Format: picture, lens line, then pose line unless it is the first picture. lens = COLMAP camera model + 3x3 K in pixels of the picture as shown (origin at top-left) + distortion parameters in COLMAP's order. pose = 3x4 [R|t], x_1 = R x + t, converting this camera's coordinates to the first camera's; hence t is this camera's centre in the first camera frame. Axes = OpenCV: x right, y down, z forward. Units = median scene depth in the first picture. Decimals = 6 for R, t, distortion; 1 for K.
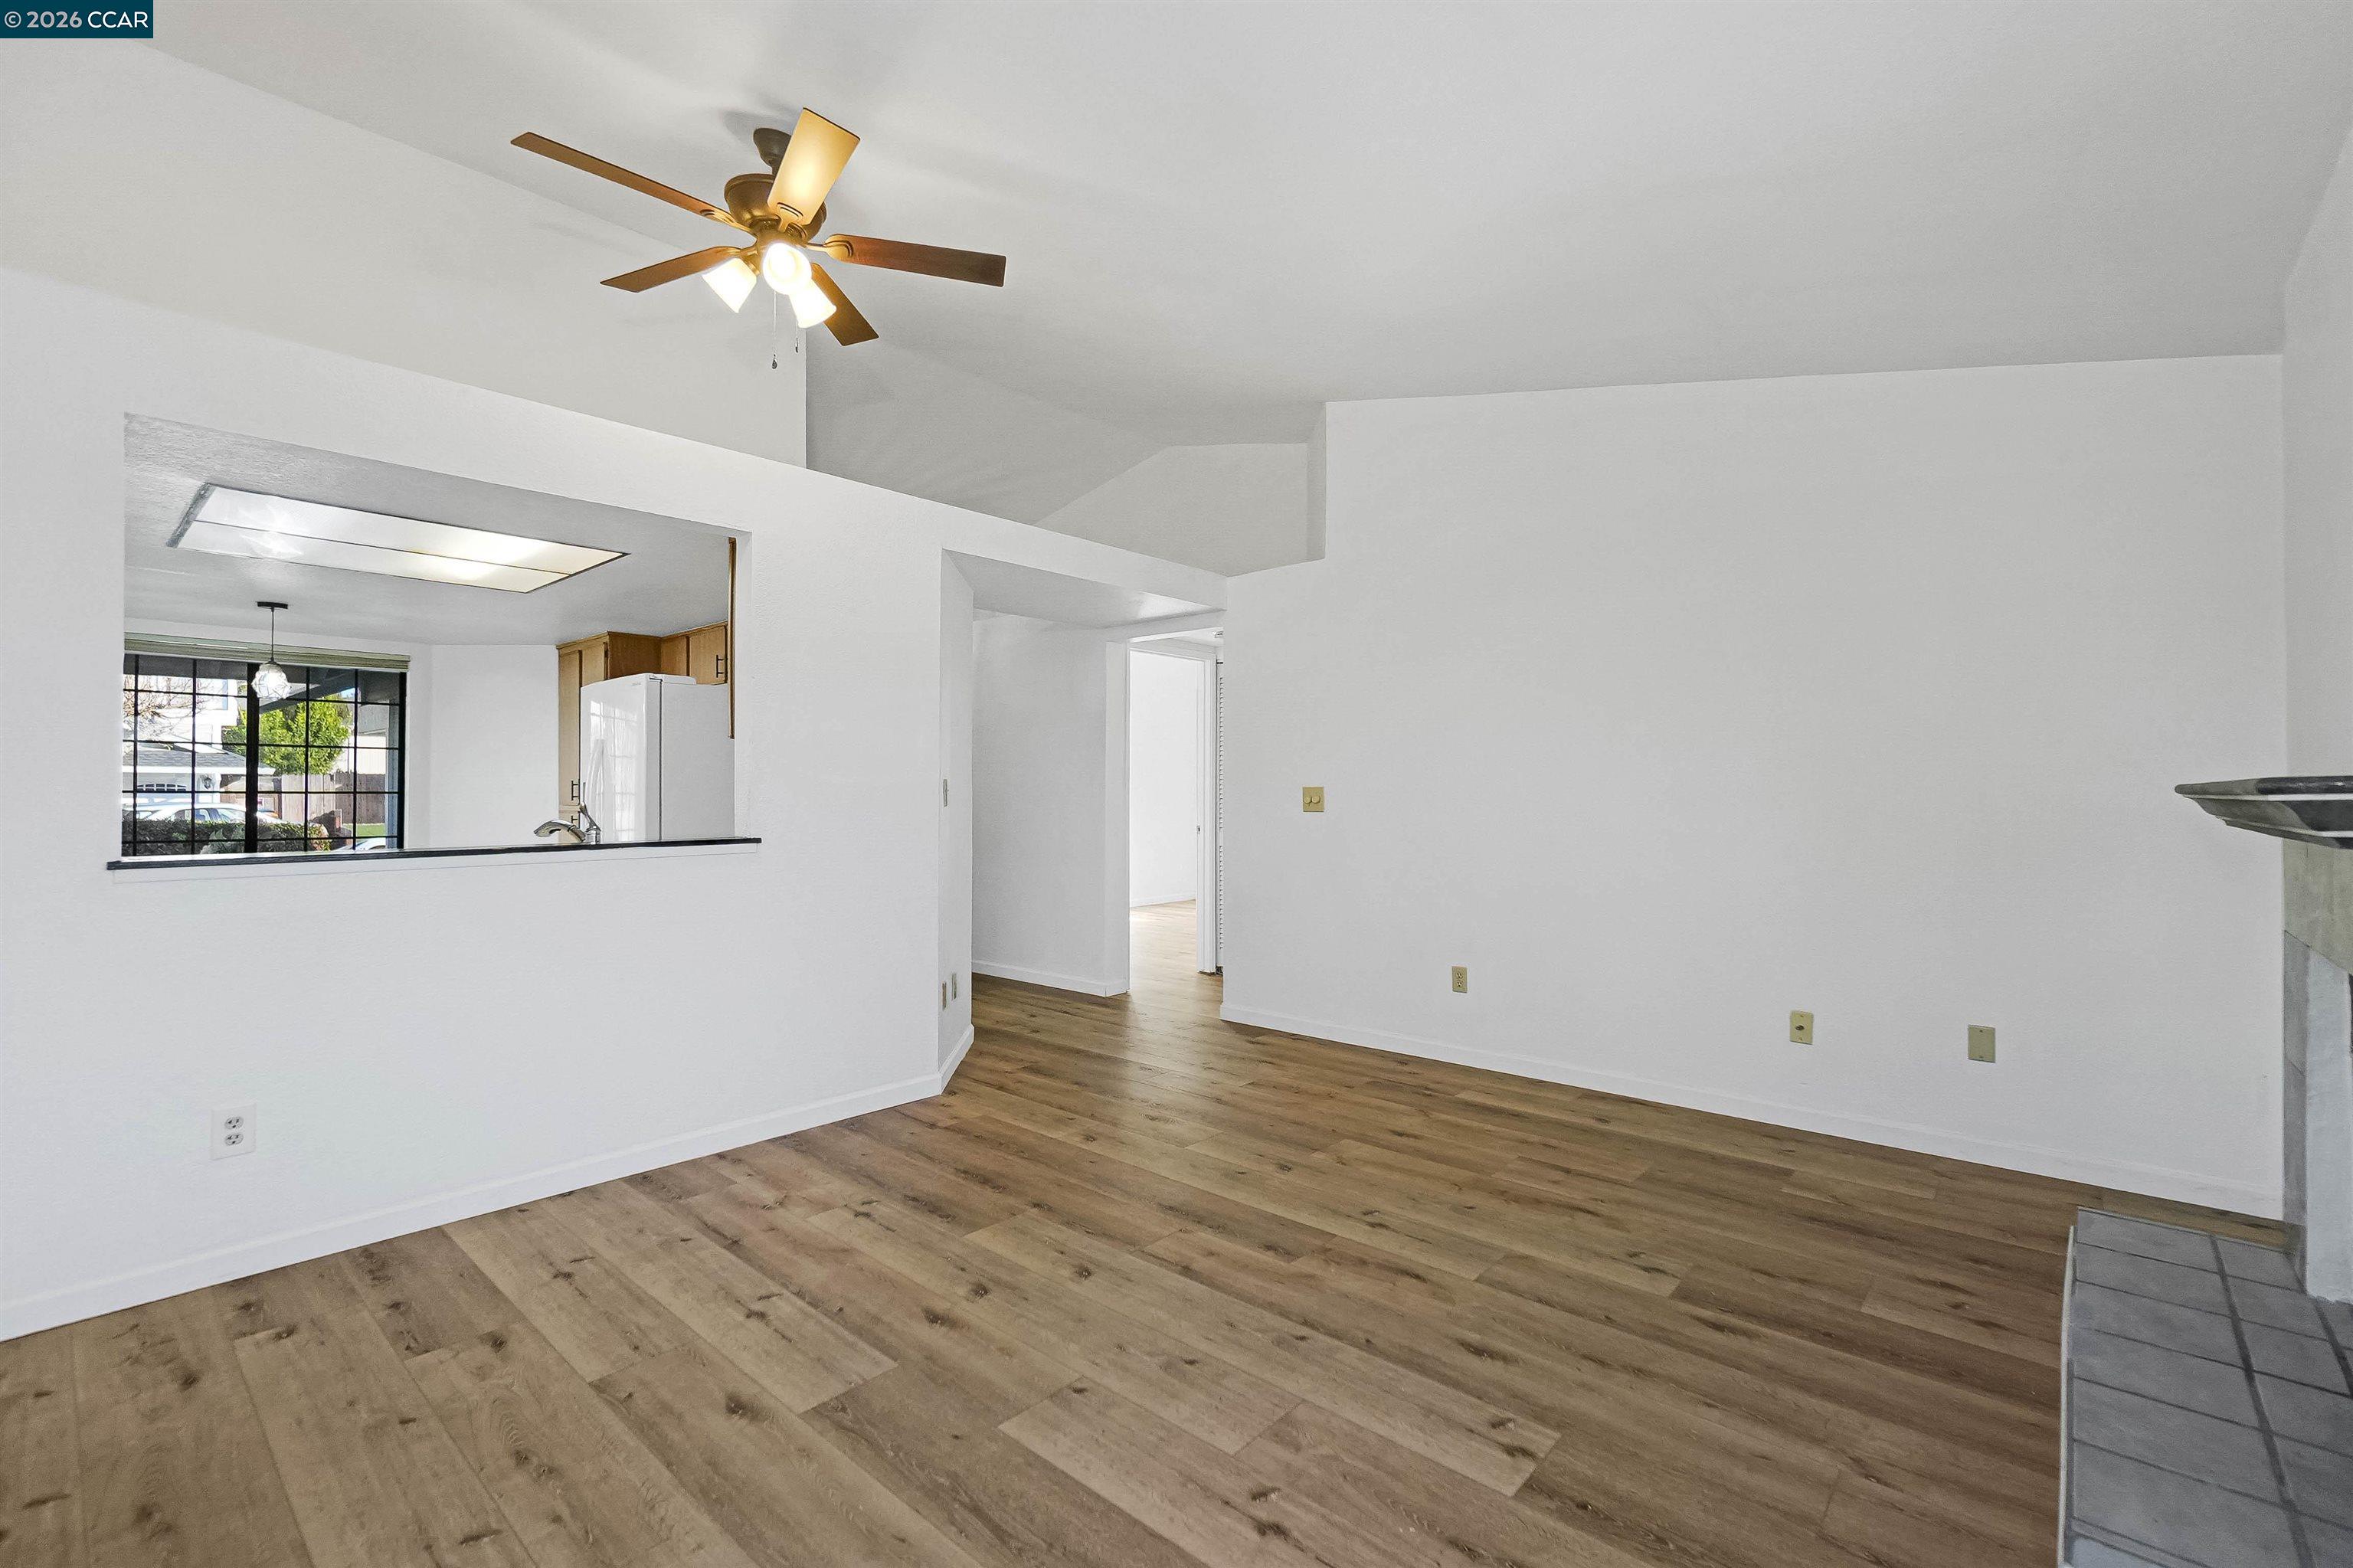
lens RADIAL K [[1017.7, 0, 1173.5], [0, 1017.7, 775.6], [0, 0, 1]] dist [-0.014715, 0.006575]
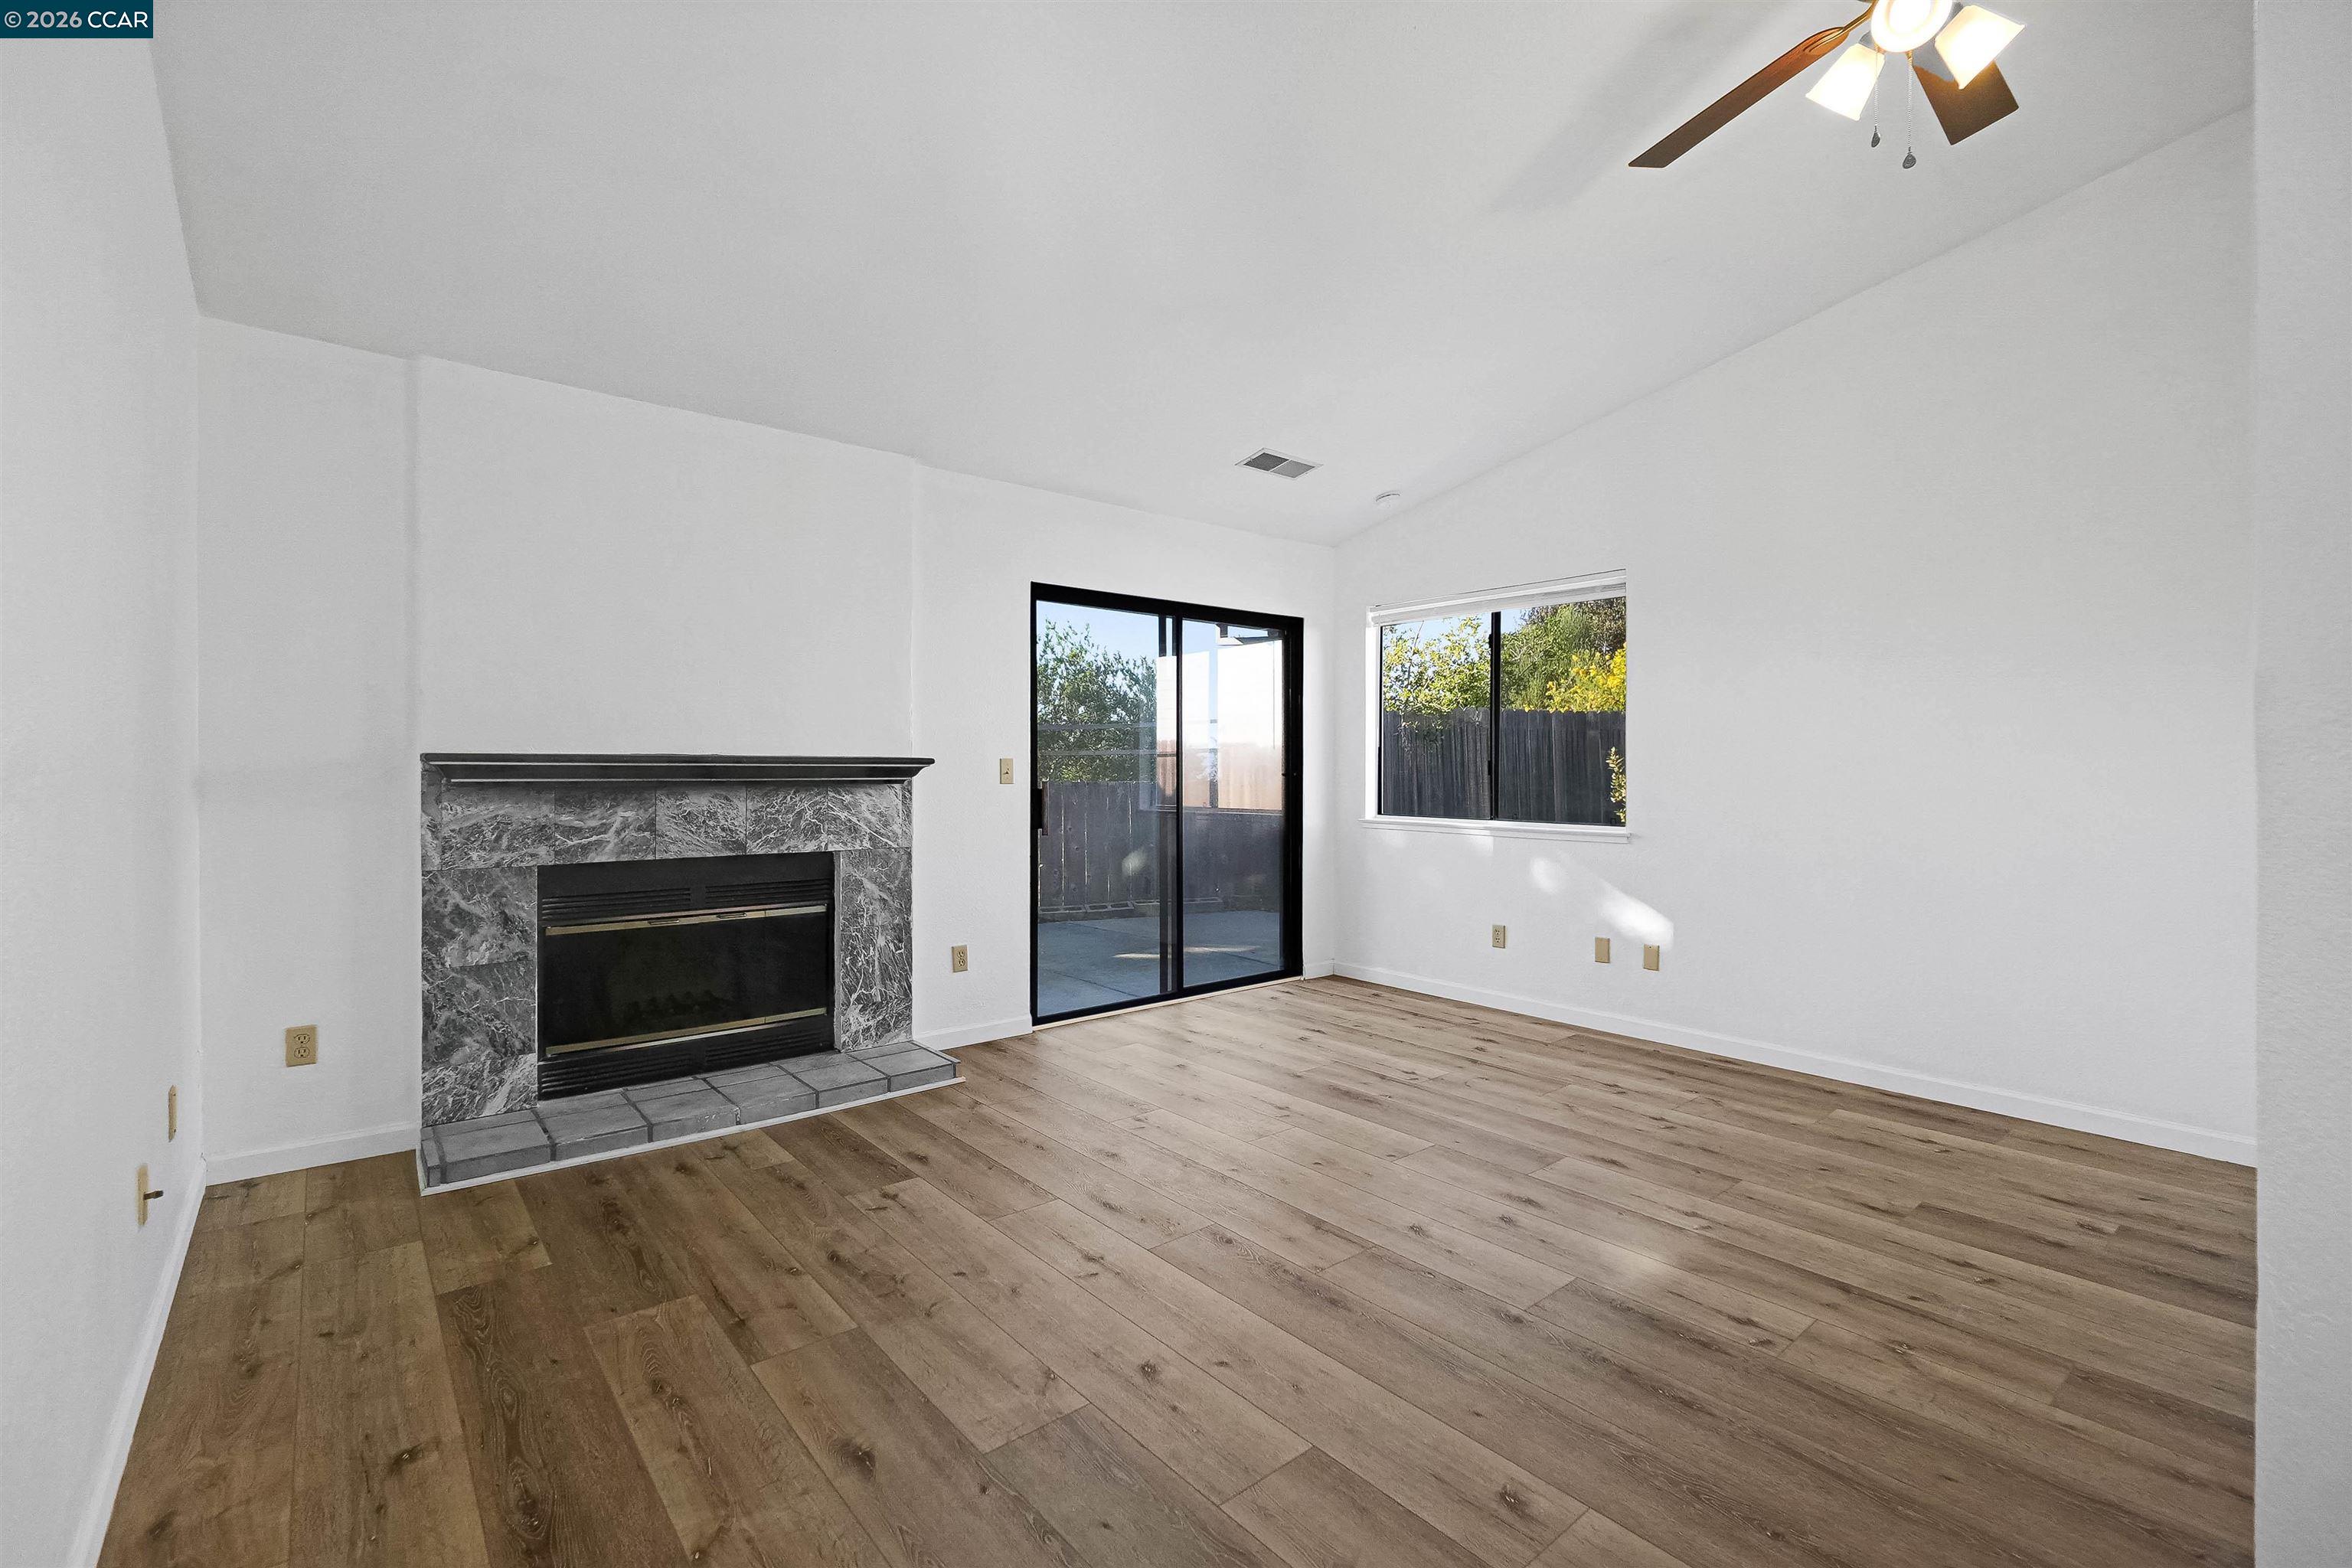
lens RADIAL K [[1017.2, 0, 1173.0], [0, 1017.2, 775.6], [0, 0, 1]] dist [-0.014715, 0.006575]
pose [[-0.988994, -0.006840, 0.147800, 0.007579], [-0.008124, 0.999934, -0.008081, 0.033641], [-0.147735, -0.009193, -0.988984, 1.831913]]
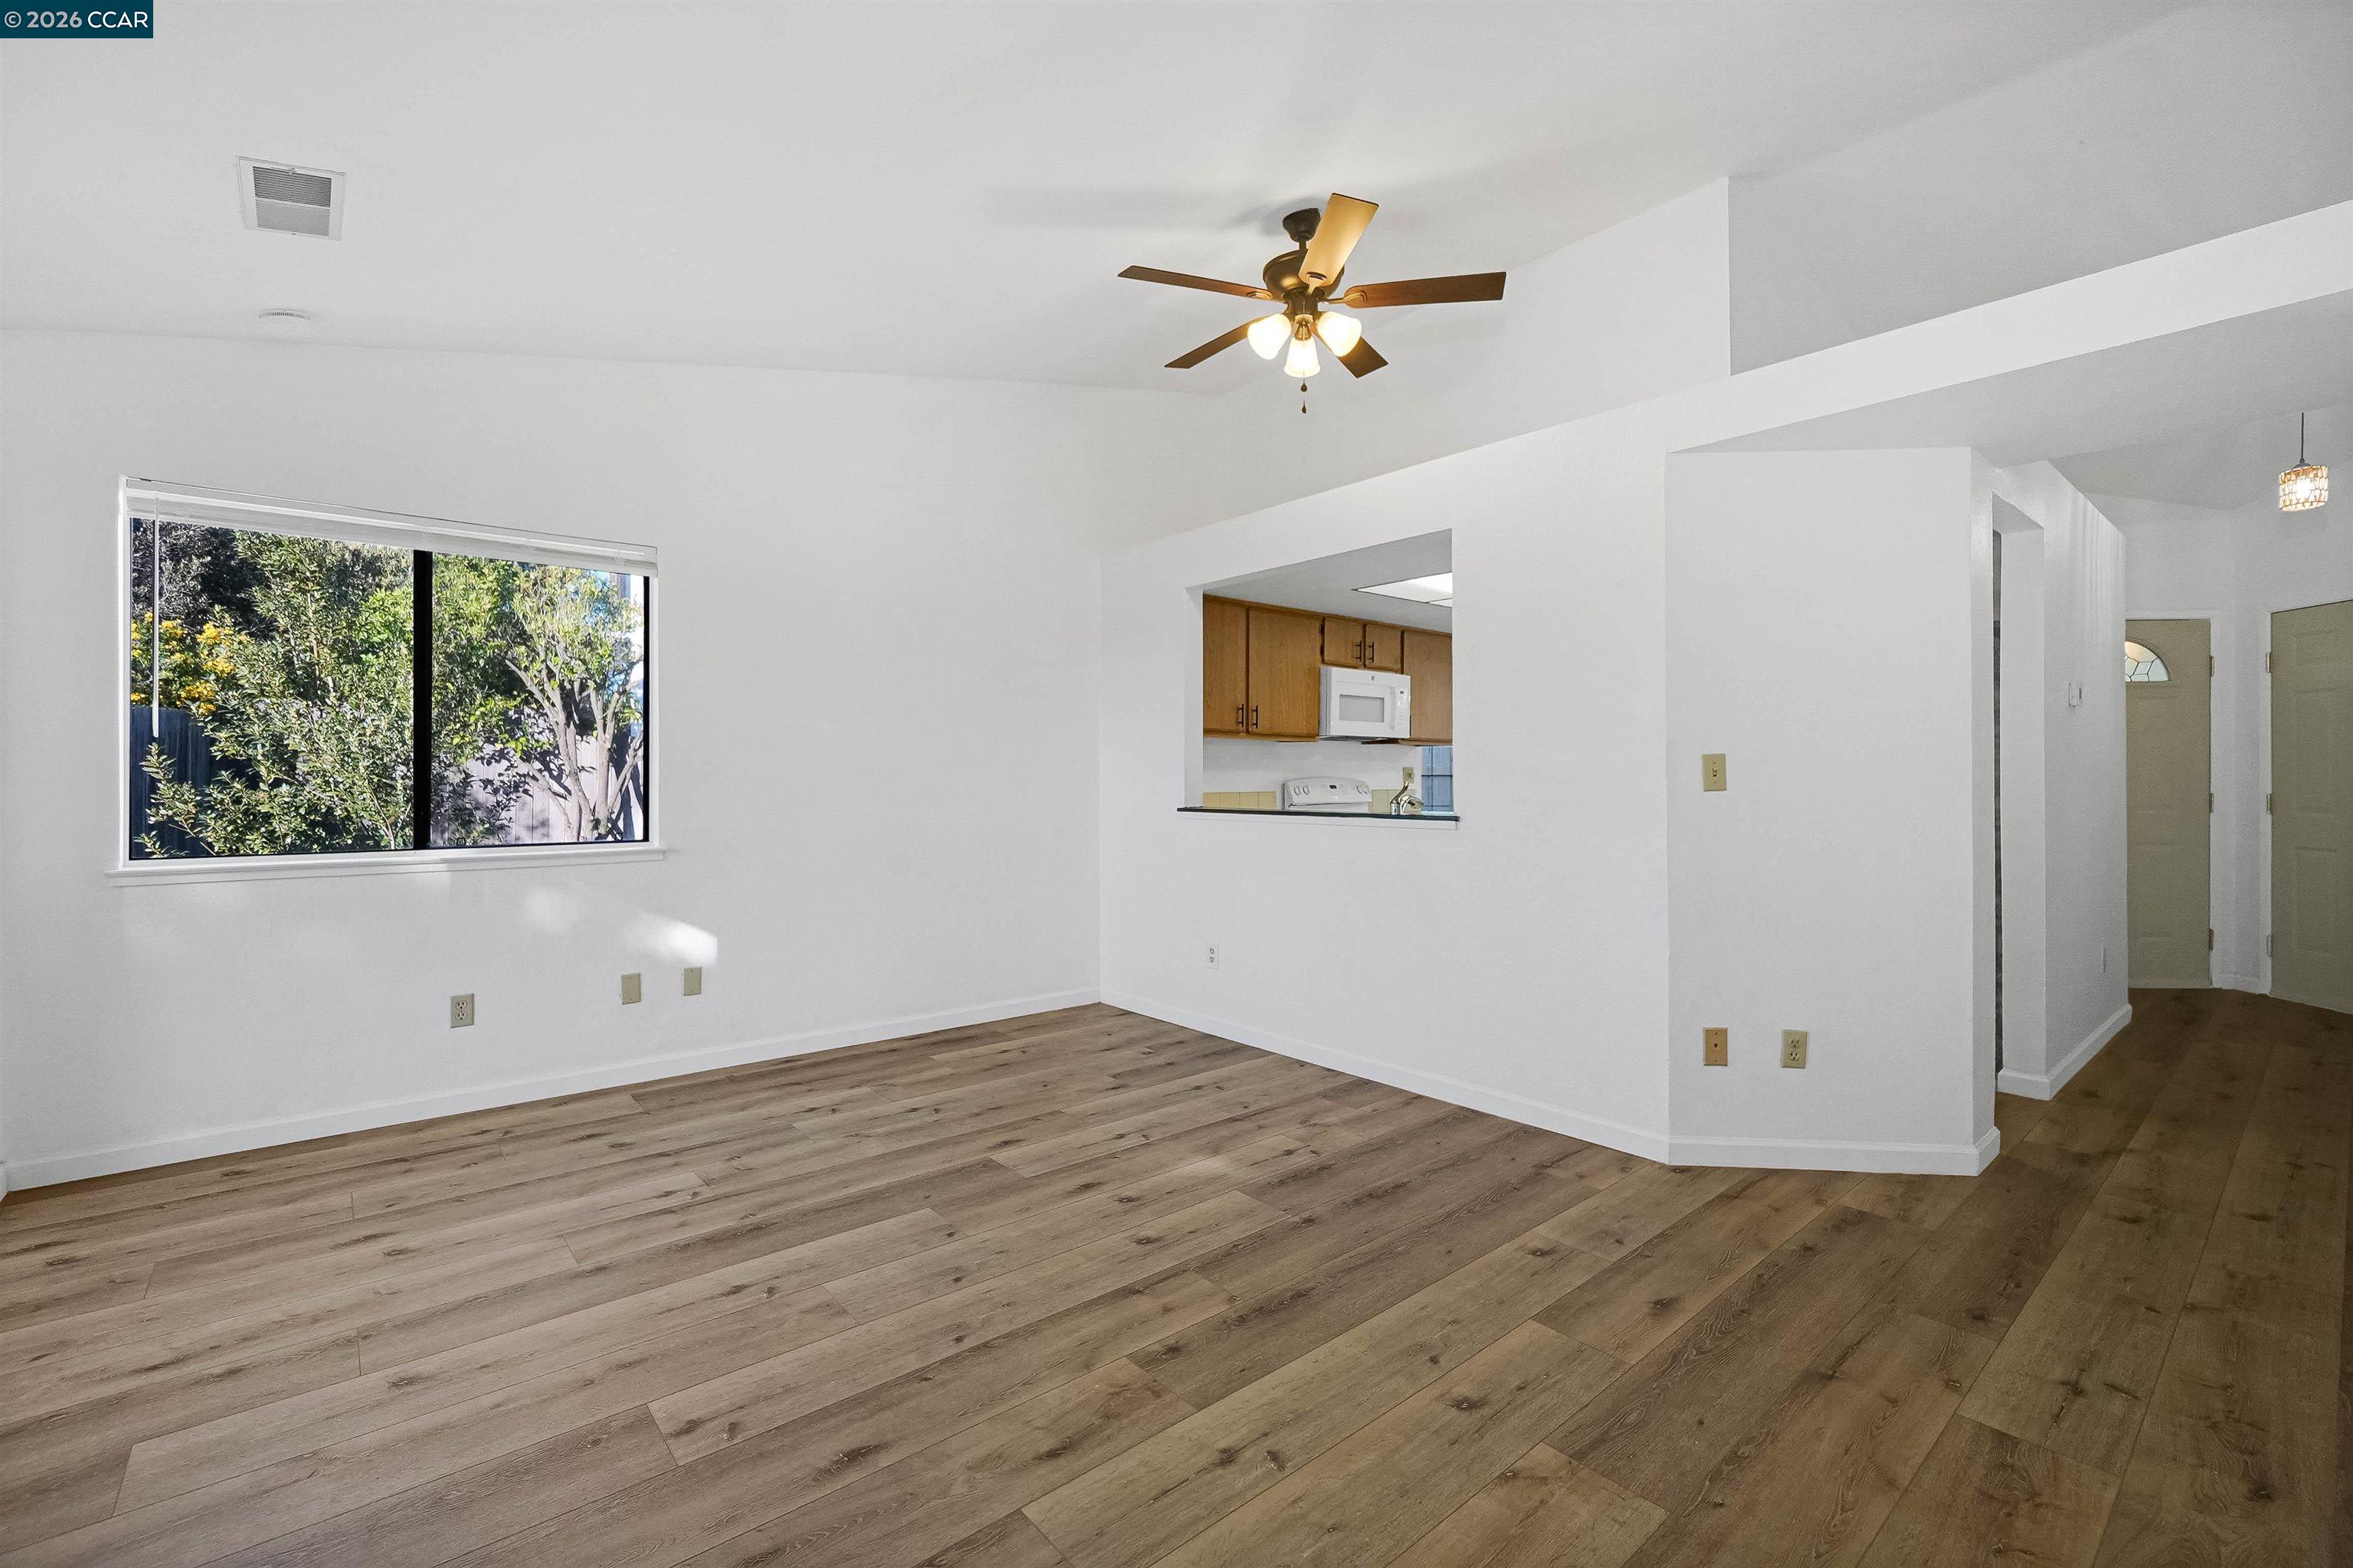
lens RADIAL K [[1017.7, 0, 1173.5], [0, 1017.7, 775.6], [0, 0, 1]] dist [-0.014715, 0.006575]
pose [[-0.141294, -0.000994, -0.989967, 0.812294], [0.016867, 0.999852, -0.003411, 0.024726], [0.989824, -0.017180, -0.141257, 1.047845]]
